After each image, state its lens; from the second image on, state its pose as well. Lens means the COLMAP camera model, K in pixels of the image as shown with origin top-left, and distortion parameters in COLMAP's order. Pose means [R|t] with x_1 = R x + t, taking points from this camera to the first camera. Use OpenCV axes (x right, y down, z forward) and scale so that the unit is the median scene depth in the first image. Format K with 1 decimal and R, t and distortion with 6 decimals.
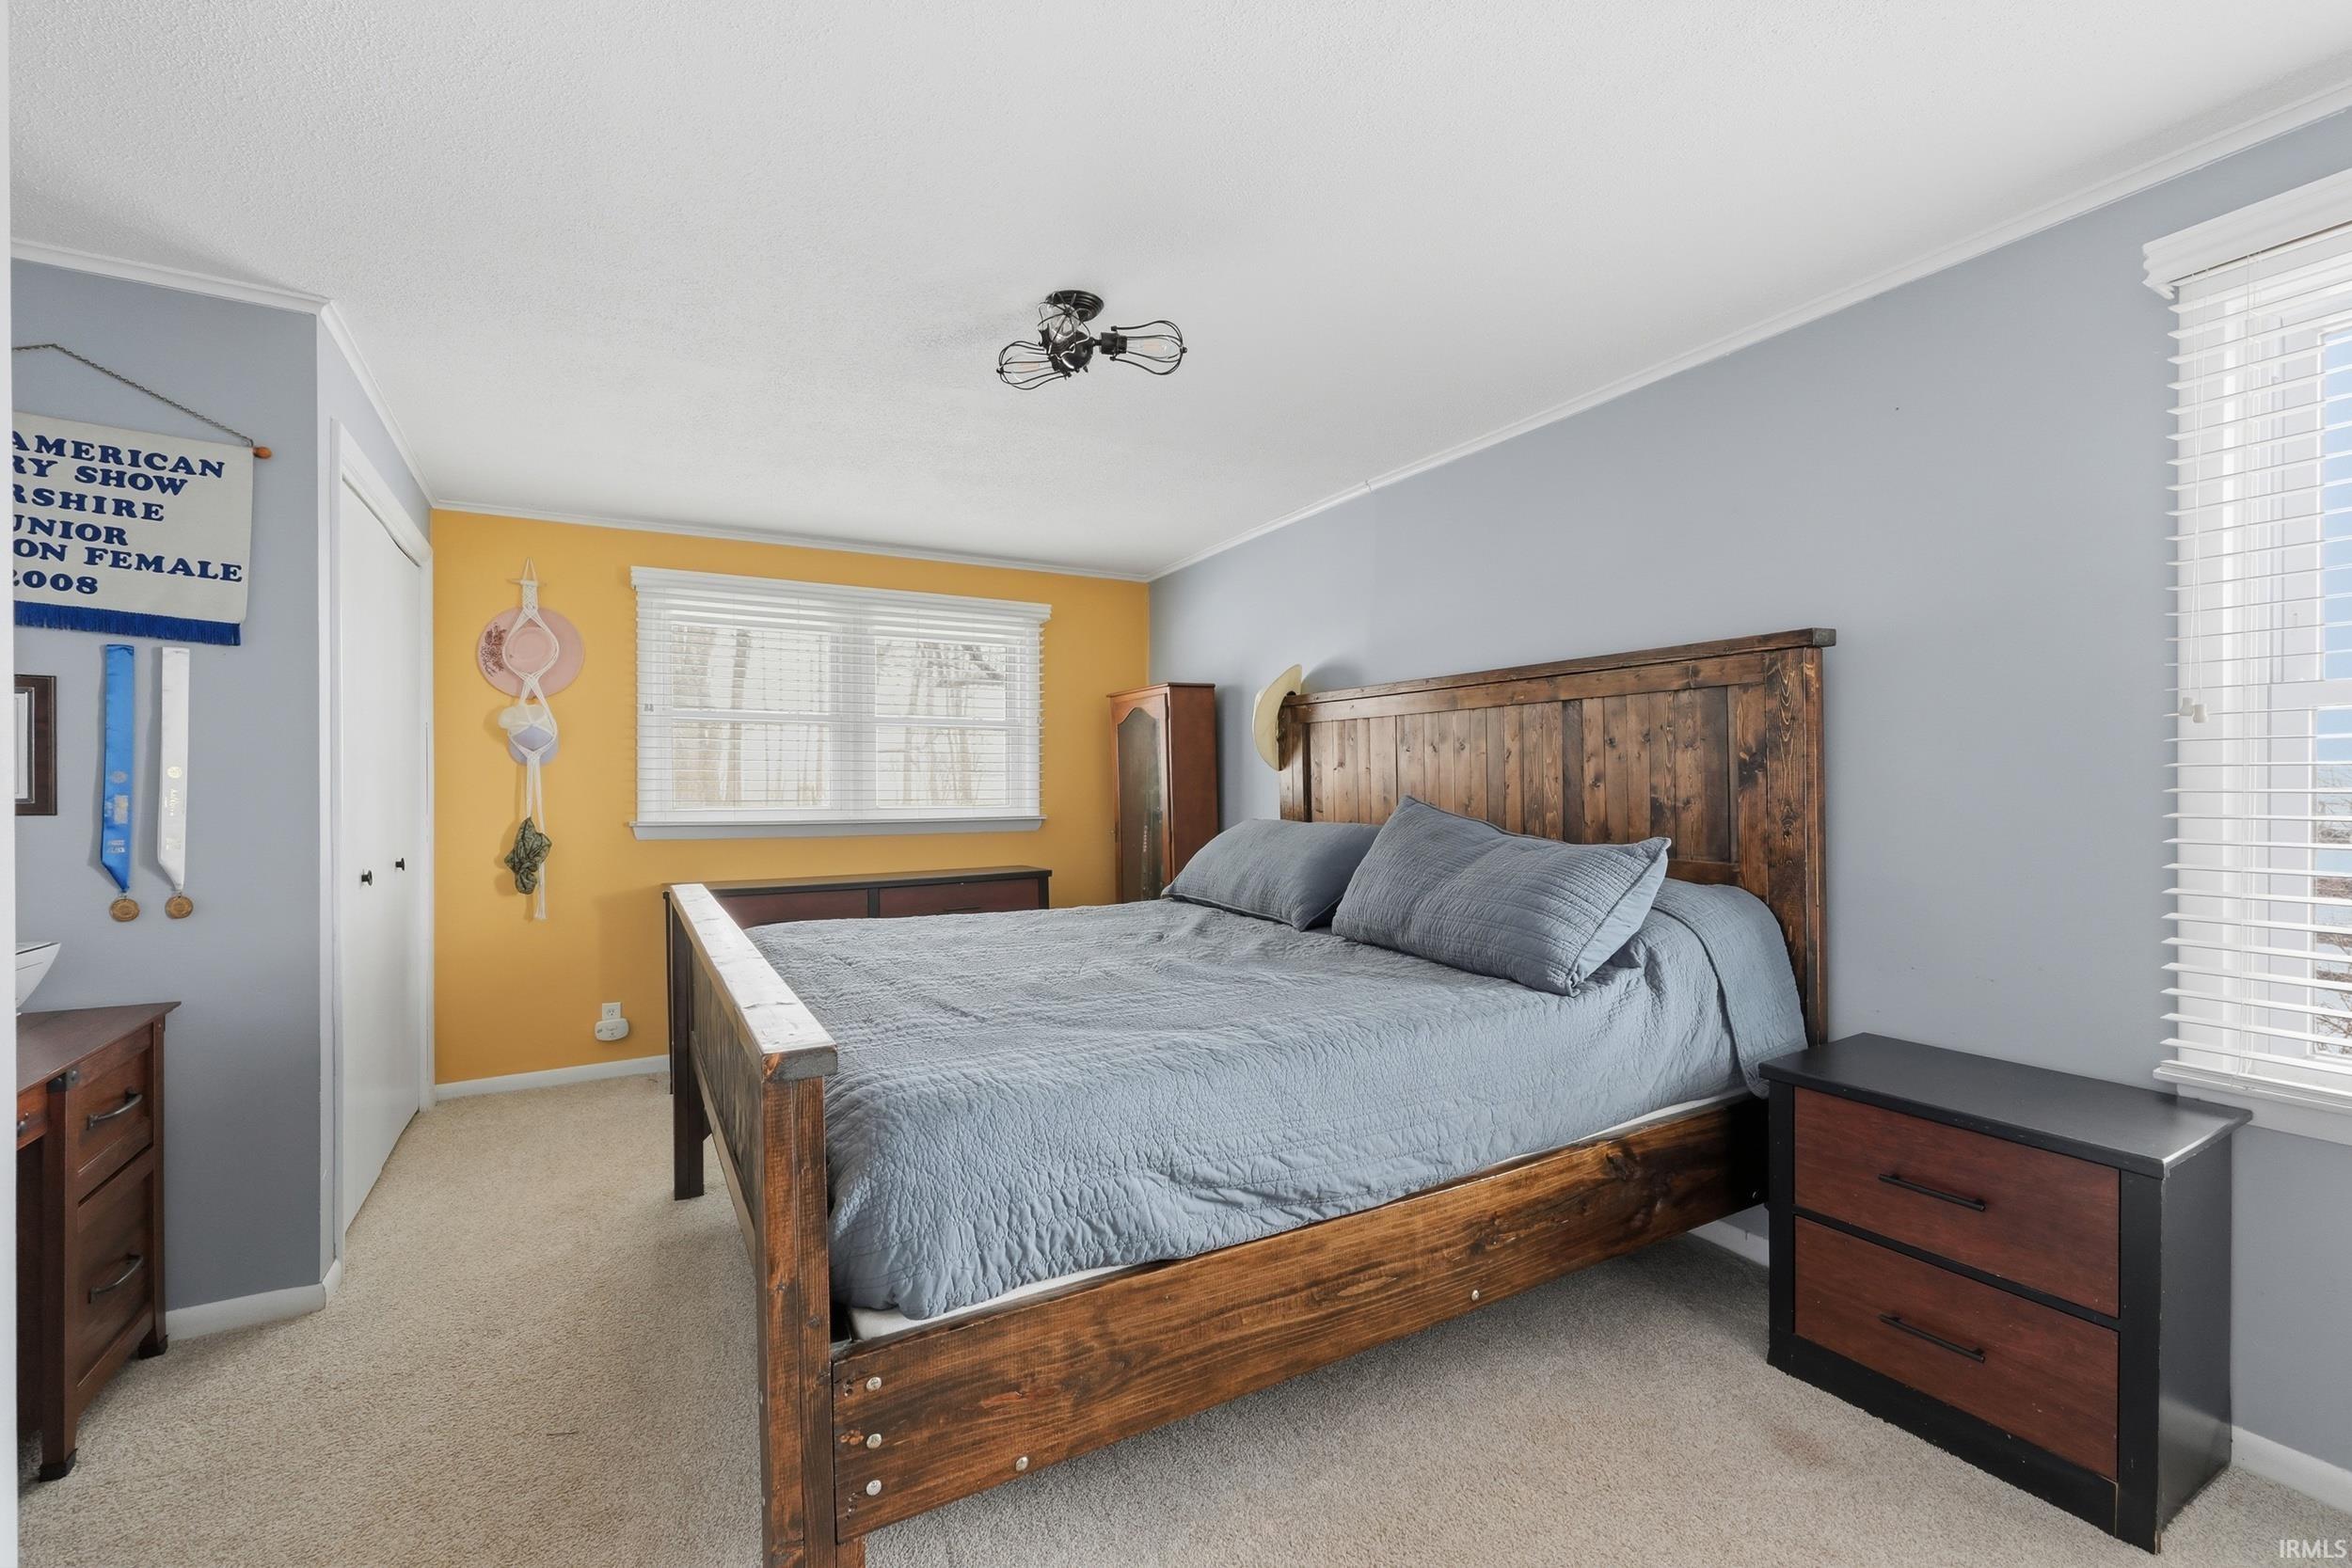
lens RADIAL K [[1001.0, 0, 1166.5], [0, 1001.0, 775.8], [0, 0, 1]] dist [0.001636, -0.000242]
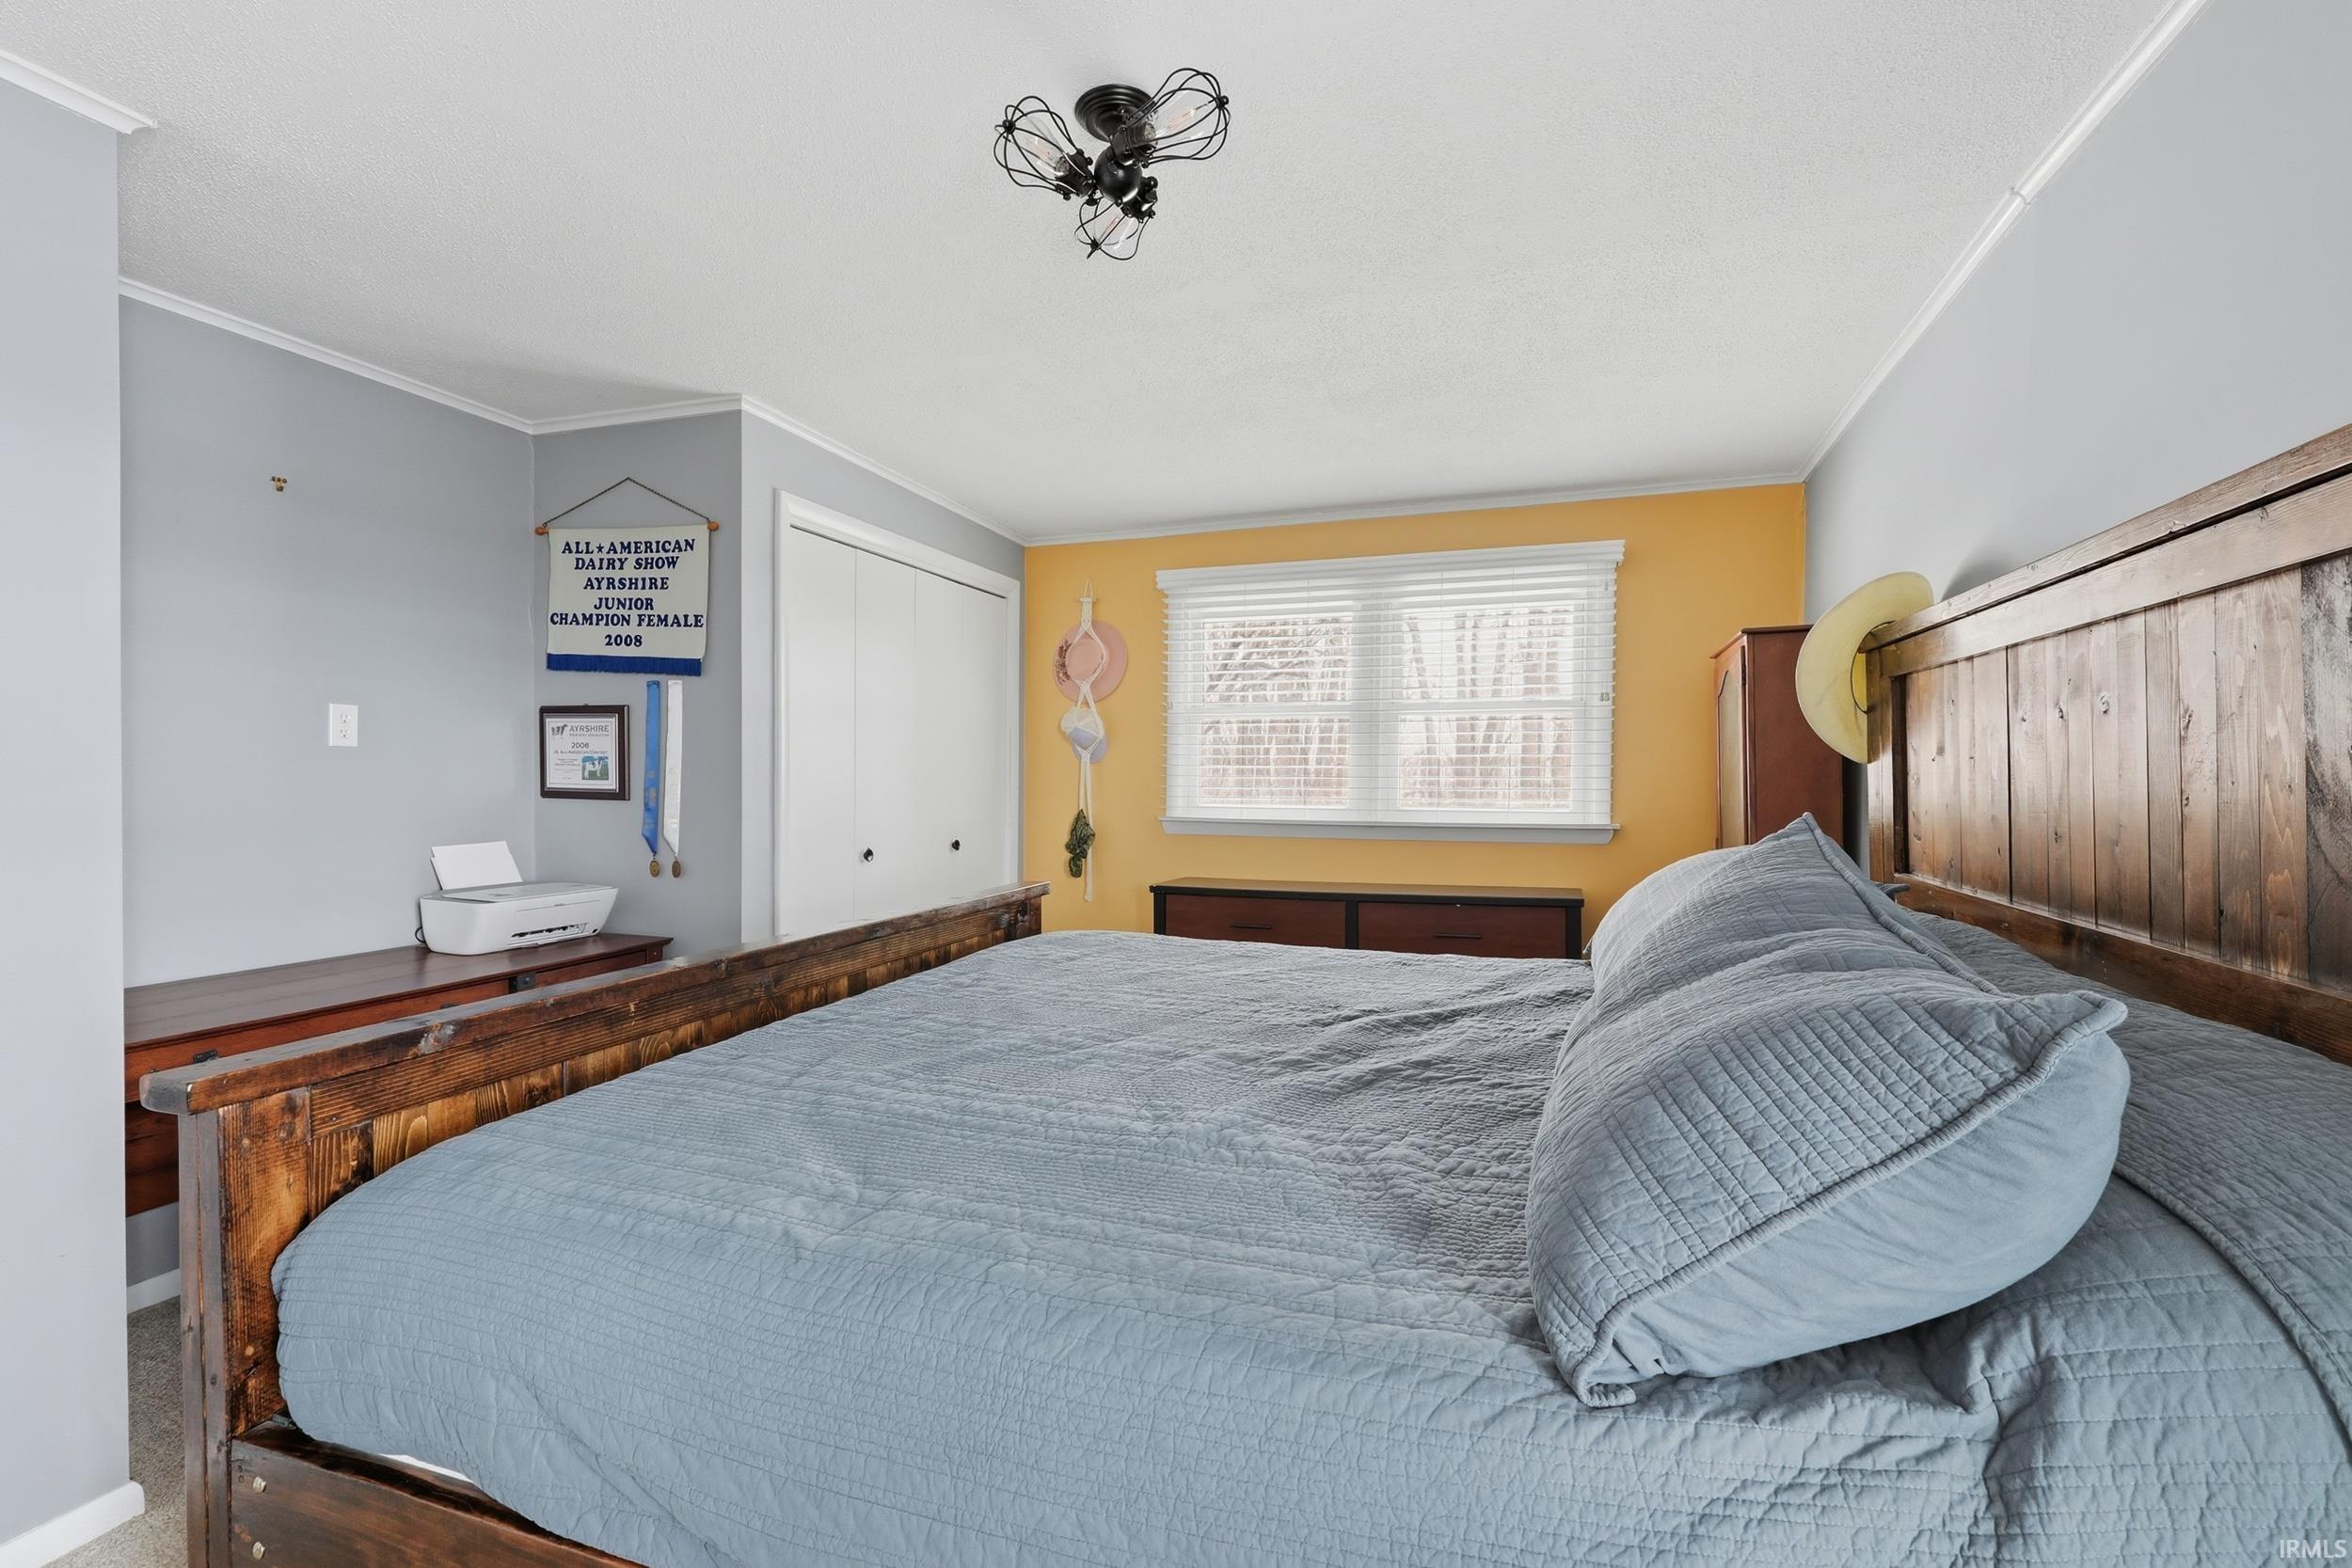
lens RADIAL K [[1014.9, 0, 1176.0], [0, 1014.9, 784.0], [0, 0, 1]] dist [0.003702, 0.000508]
pose [[0.667660, 0.008849, -0.744414, 0.427787], [0.001228, 0.999915, 0.012987, -0.002239], [0.744466, -0.009586, 0.667592, 0.488533]]
